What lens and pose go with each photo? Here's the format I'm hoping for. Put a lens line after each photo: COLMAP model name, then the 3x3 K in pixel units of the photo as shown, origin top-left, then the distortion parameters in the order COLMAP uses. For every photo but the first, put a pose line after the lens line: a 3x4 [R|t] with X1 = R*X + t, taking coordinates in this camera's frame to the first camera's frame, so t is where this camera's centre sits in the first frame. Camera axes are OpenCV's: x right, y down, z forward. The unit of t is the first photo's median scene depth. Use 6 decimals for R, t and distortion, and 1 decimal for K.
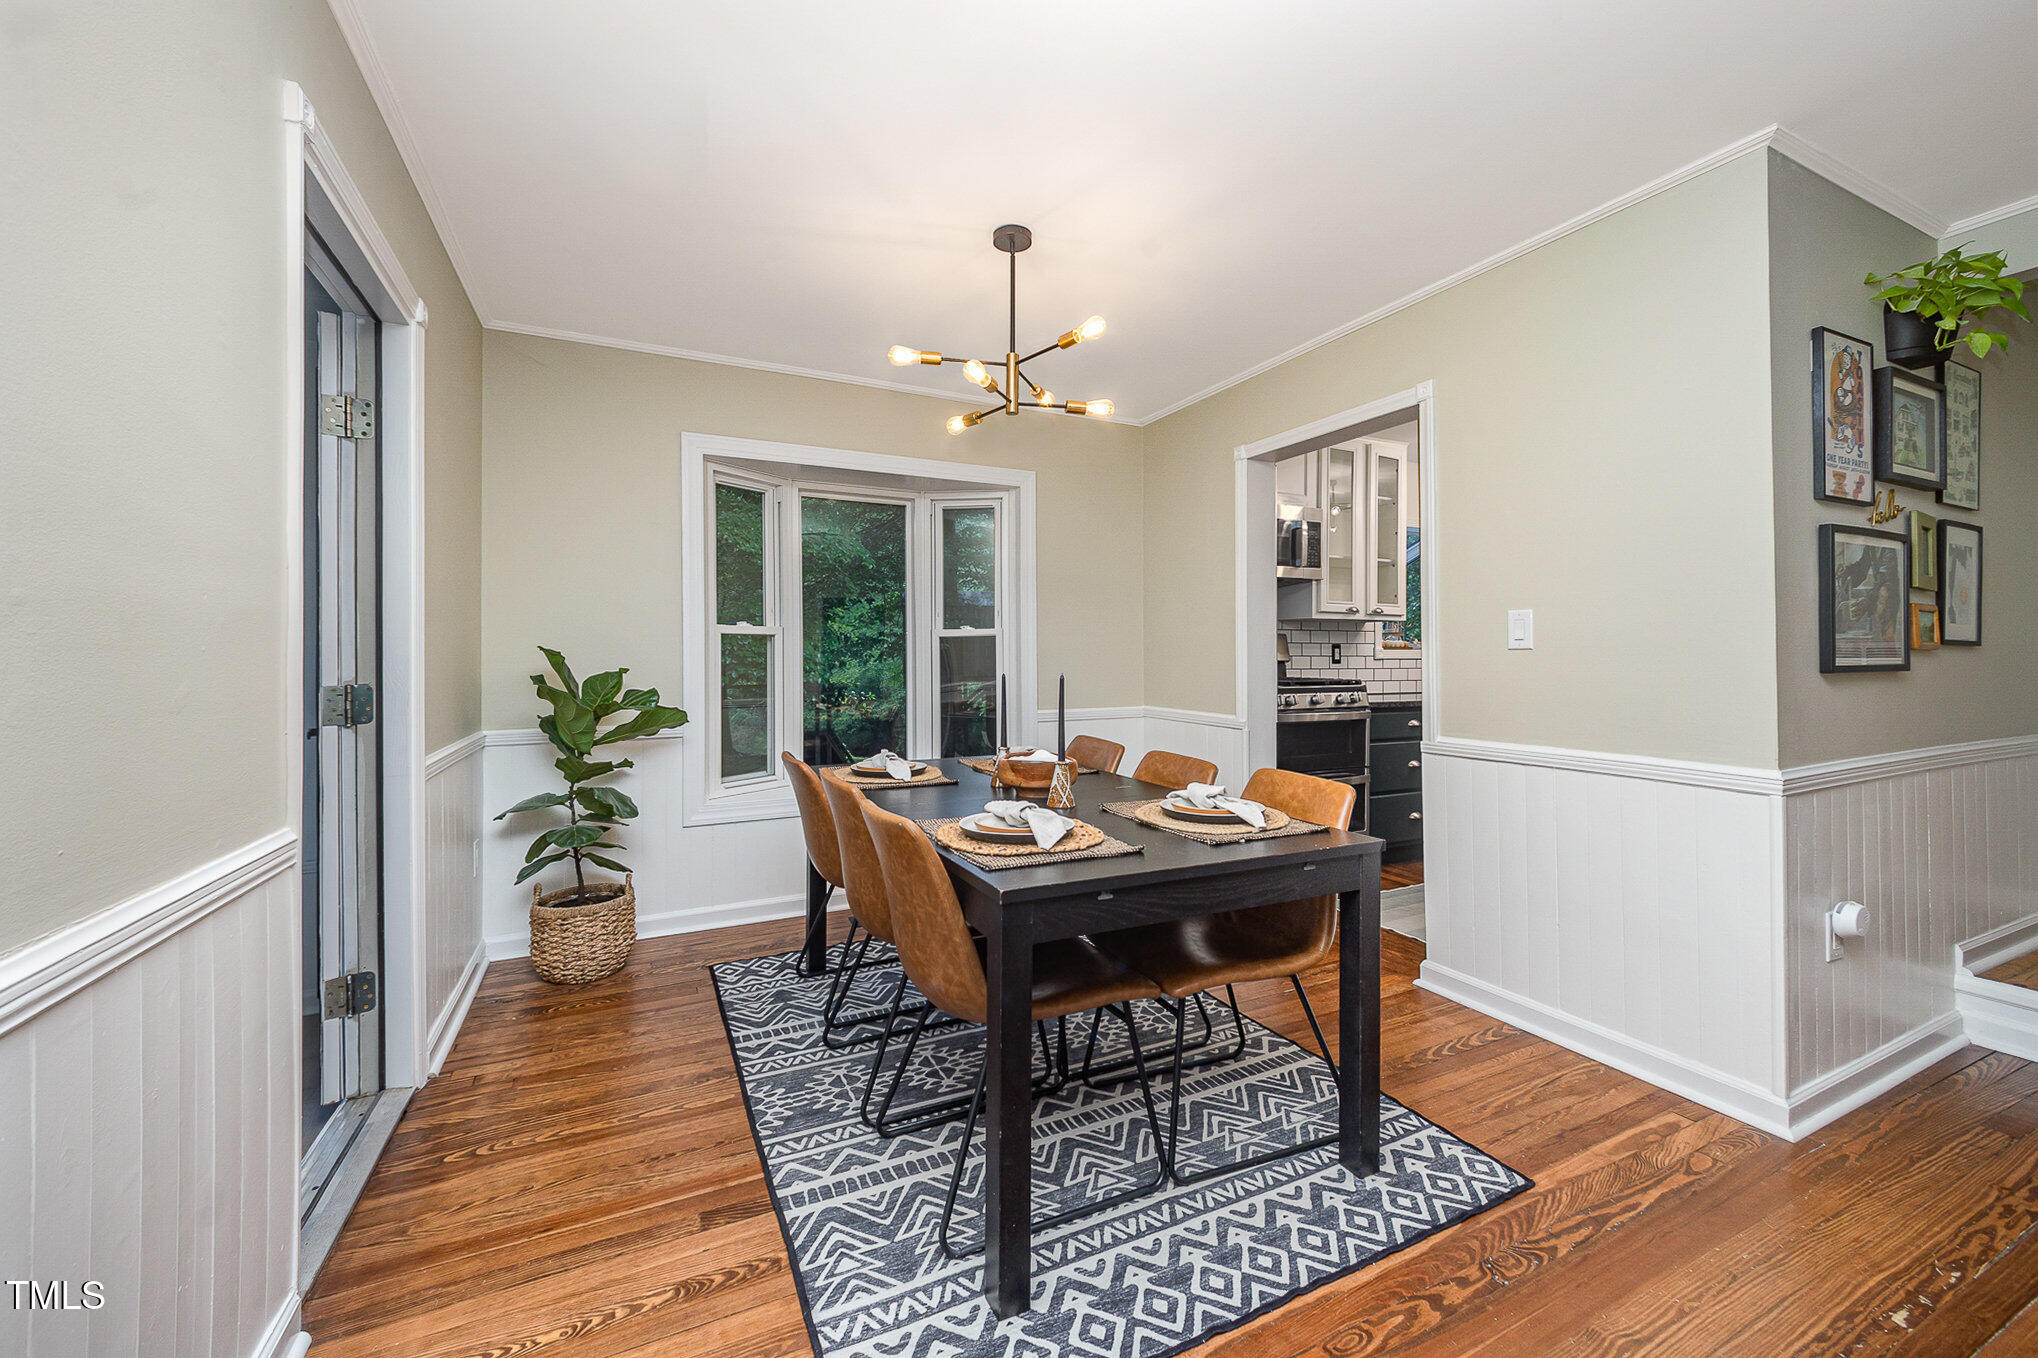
lens RADIAL K [[798.6, 0, 1031.7], [0, 798.6, 665.0], [0, 0, 1]] dist [-0.000670, -0.000109]
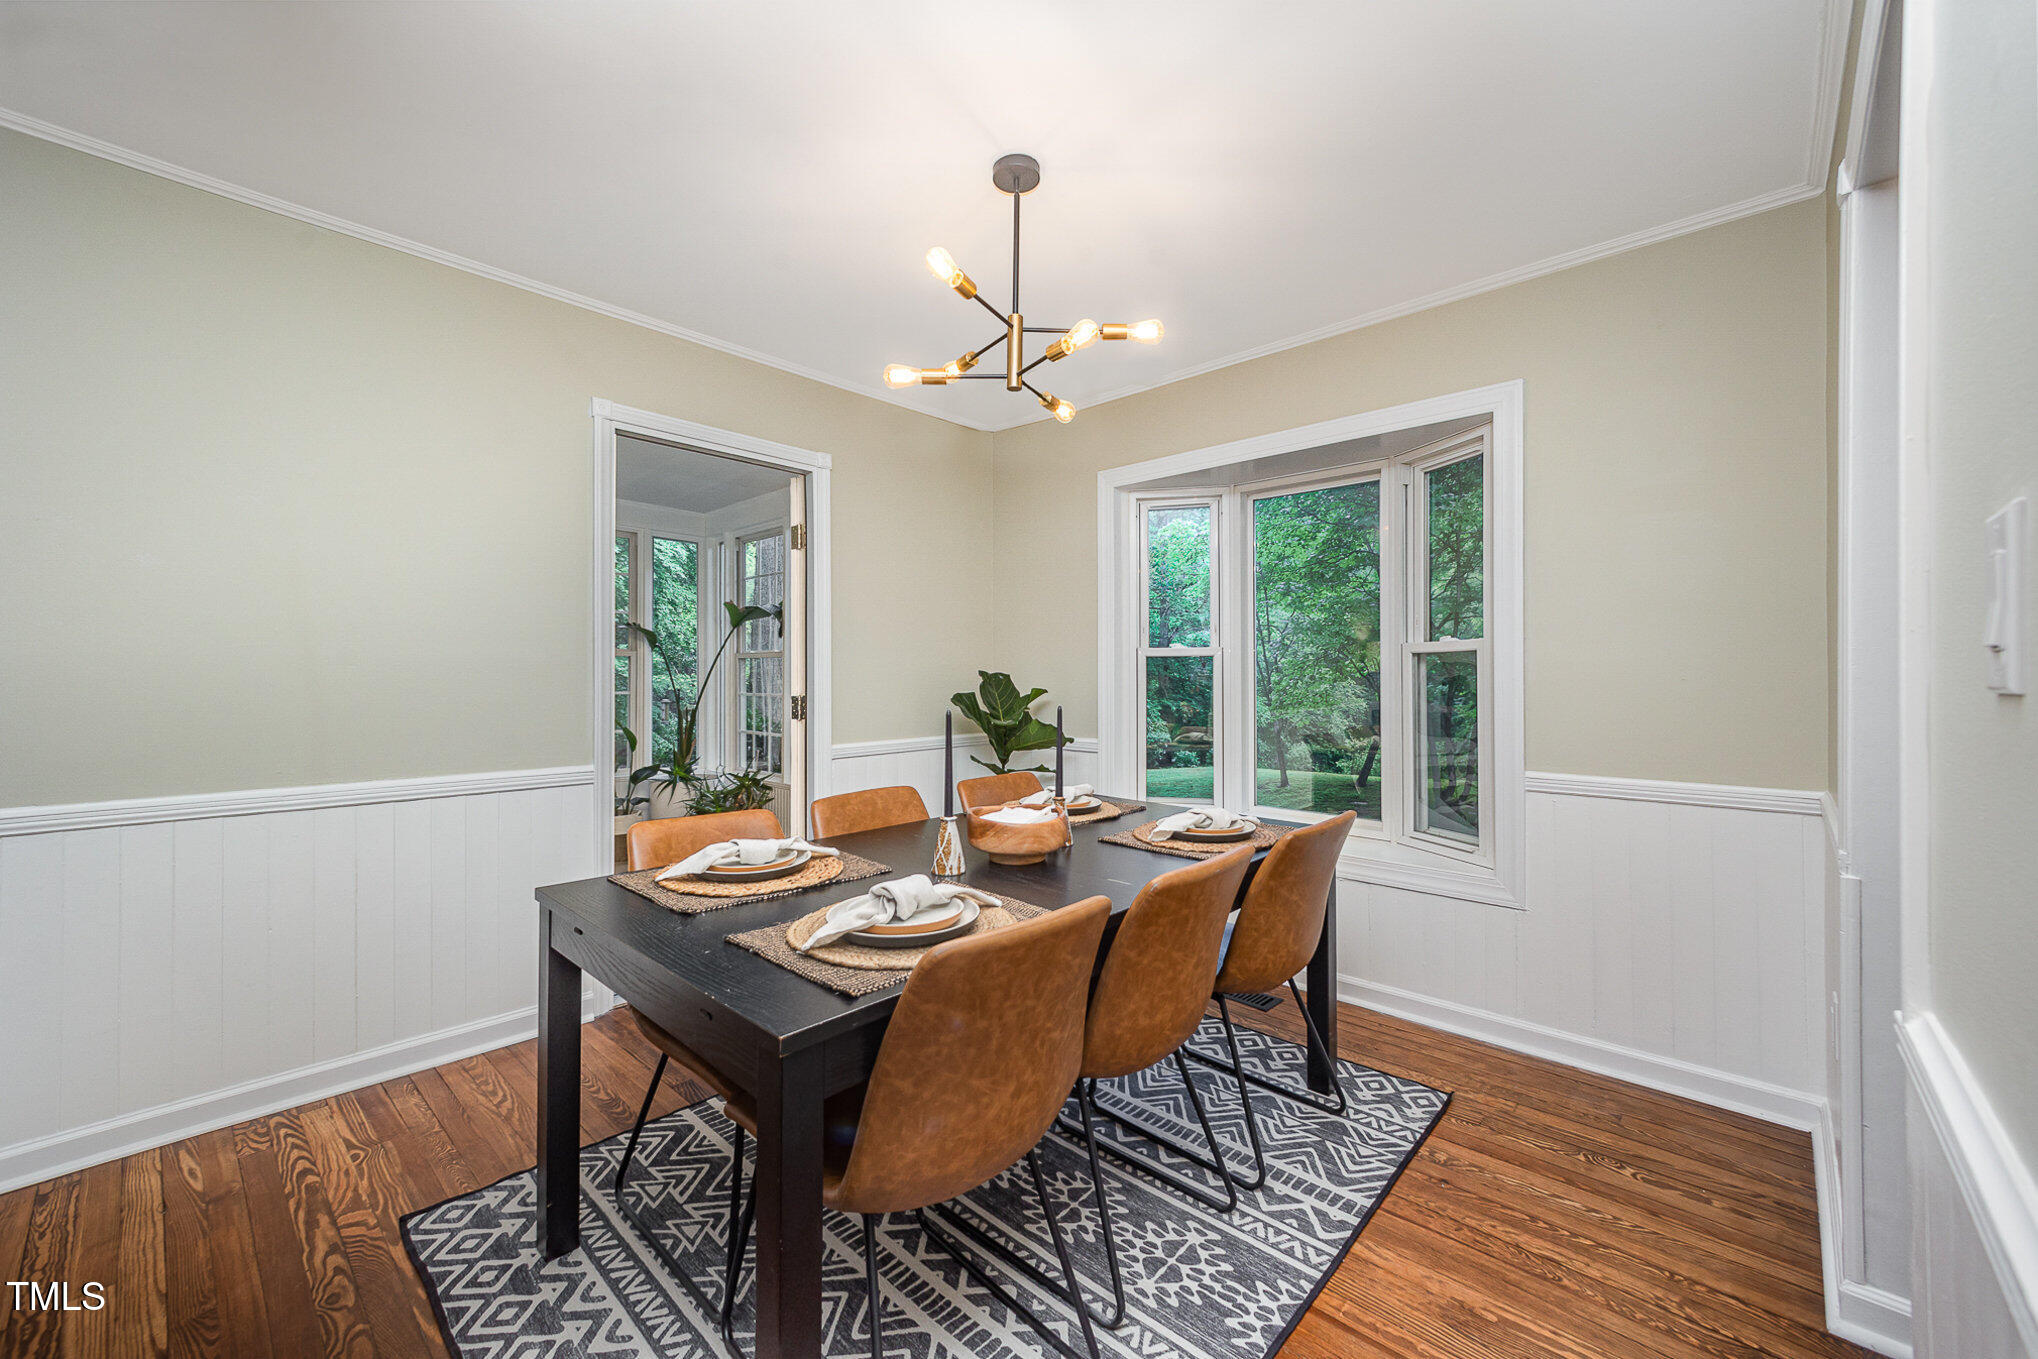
lens RADIAL K [[798.6, 0, 1038.4], [0, 798.6, 674.7], [0, 0, 1]] dist [-0.000670, -0.000109]
pose [[-0.368723, -0.009138, 0.929494, -1.021371], [-0.006004, 0.999954, 0.007449, -0.023470], [-0.929520, -0.002834, -0.368761, 1.631798]]
